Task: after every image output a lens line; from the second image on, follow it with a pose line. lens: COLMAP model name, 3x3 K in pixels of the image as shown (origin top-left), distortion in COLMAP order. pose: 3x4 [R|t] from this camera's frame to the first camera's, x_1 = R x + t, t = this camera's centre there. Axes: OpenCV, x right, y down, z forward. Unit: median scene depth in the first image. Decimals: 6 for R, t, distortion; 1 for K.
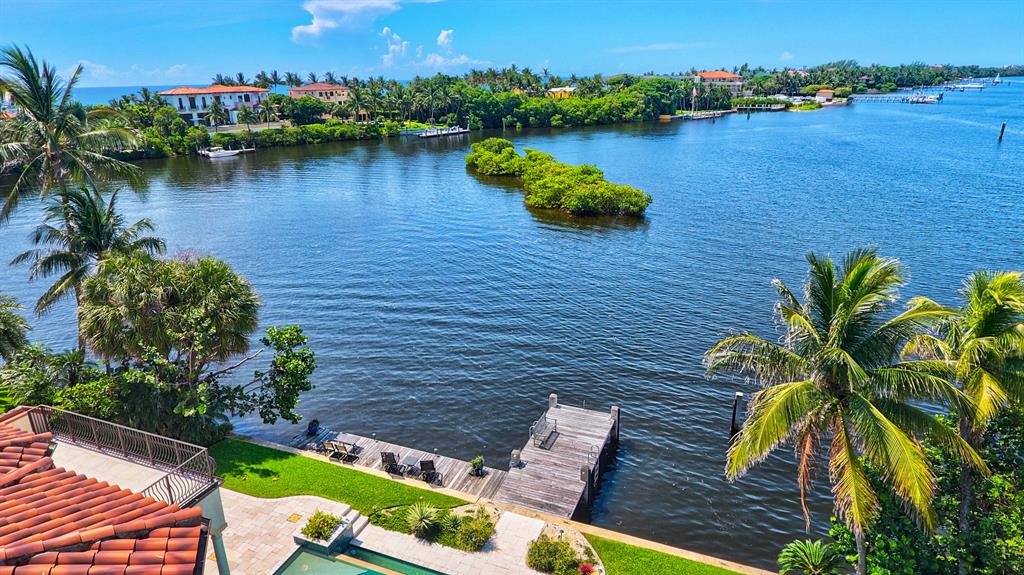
lens RADIAL K [[603.2, 0, 498.4], [0, 603.2, 288.4], [0, 0, 1]] dist [0.001537, -0.003662]
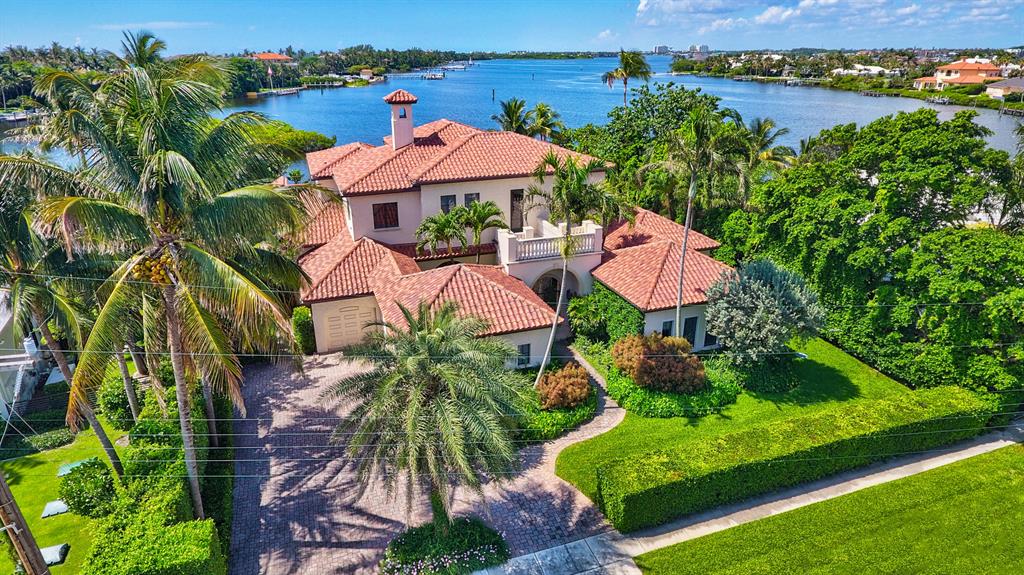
lens RADIAL K [[603.2, 0, 501.0], [0, 603.2, 283.8], [0, 0, 1]] dist [0.001537, -0.003662]
pose [[0.752912, -0.223058, 0.619167, -0.147157], [0.211294, 0.972934, 0.093569, 0.049264], [-0.623280, 0.060377, 0.779665, -0.129686]]
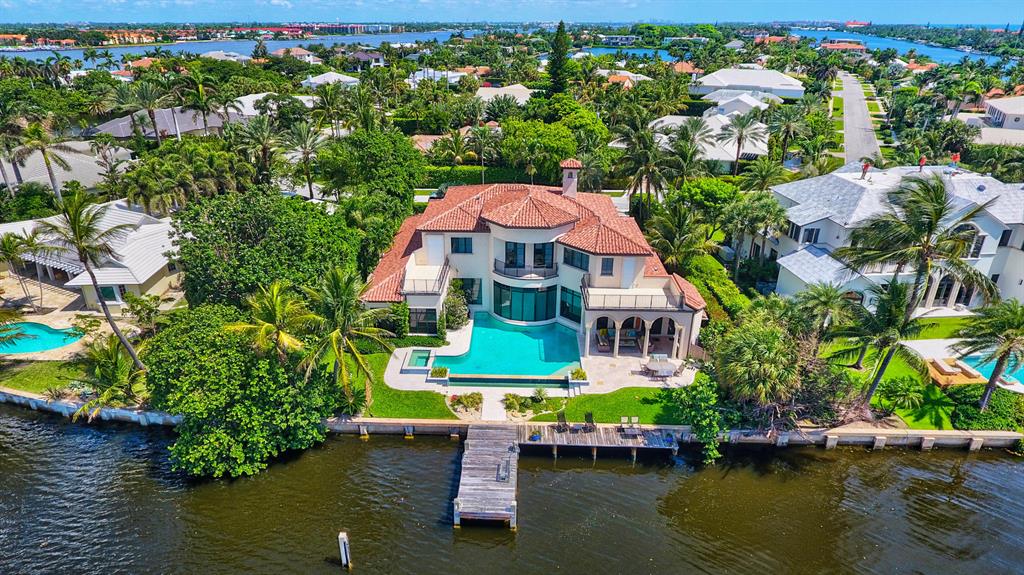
lens RADIAL K [[603.2, 0, 501.6], [0, 603.2, 287.8], [0, 0, 1]] dist [0.001537, -0.003662]
pose [[-0.940348, 0.156320, -0.302176, 0.049715], [-0.094289, 0.733654, 0.672950, -0.110533], [0.326888, 0.661298, -0.675151, 0.193298]]
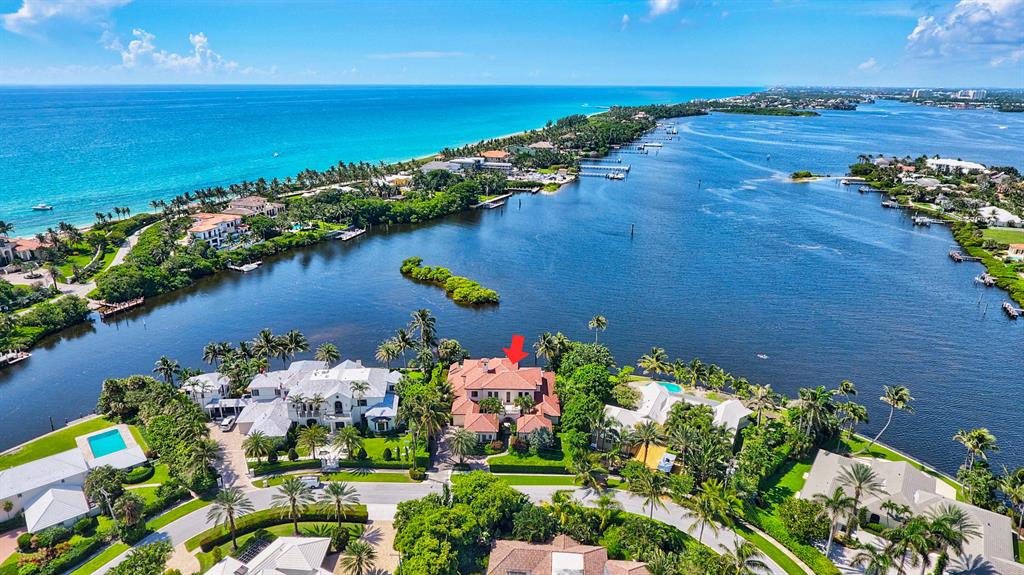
lens RADIAL K [[603.2, 0, 505.2], [0, 603.2, 299.5], [0, 0, 1]] dist [0.001537, -0.003662]
pose [[0.931476, -0.095954, 0.350921, -0.245823], [0.094443, 0.995299, 0.021461, -0.063213], [-0.351330, 0.013151, 0.936159, -0.571817]]
